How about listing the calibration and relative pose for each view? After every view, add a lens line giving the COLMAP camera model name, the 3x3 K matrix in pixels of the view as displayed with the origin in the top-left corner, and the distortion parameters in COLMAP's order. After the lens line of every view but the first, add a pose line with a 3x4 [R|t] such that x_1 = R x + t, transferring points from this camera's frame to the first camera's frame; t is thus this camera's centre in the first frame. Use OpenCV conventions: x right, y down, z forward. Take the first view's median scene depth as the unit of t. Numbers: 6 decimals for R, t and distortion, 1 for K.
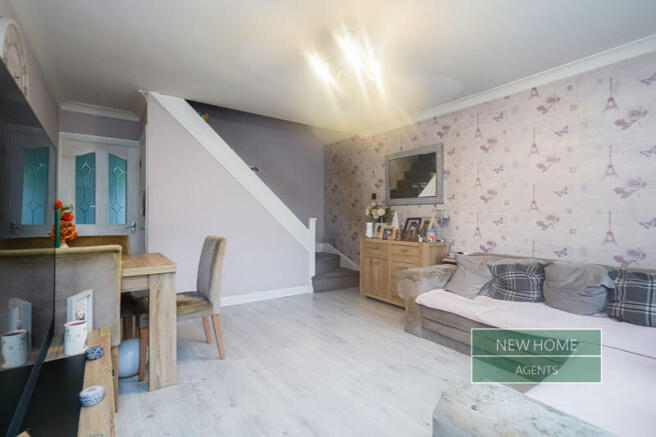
lens RADIAL K [[315.8, 0, 328.0], [0, 315.8, 218.5], [0, 0, 1]] dist [-0.000573, -0.000172]
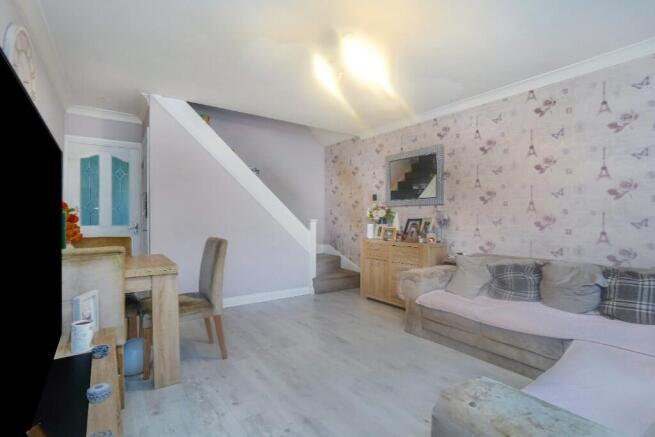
lens RADIAL K [[315.3, 0, 327.5], [0, 315.3, 218.5], [0, 0, 1]] dist [-0.000573, -0.000172]
pose [[0.999990, -0.001721, -0.004067, 0.000094], [0.001705, 0.999990, -0.004024, 0.000326], [0.004074, 0.004017, 0.999984, -0.016094]]
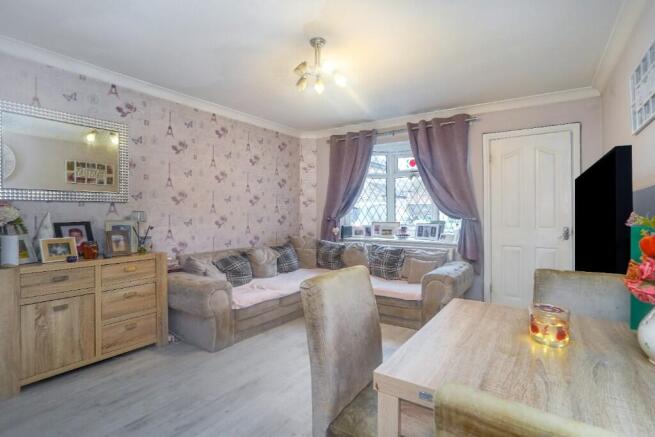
lens RADIAL K [[321.0, 0, 327.5], [0, 321.0, 218.5], [0, 0, 1]] dist [-0.000763, -0.000036]
pose [[-0.329619, -0.006162, 0.944094, -0.924093], [0.017552, 0.999766, 0.012654, -0.015490], [-0.943951, 0.020741, -0.329434, 1.349840]]
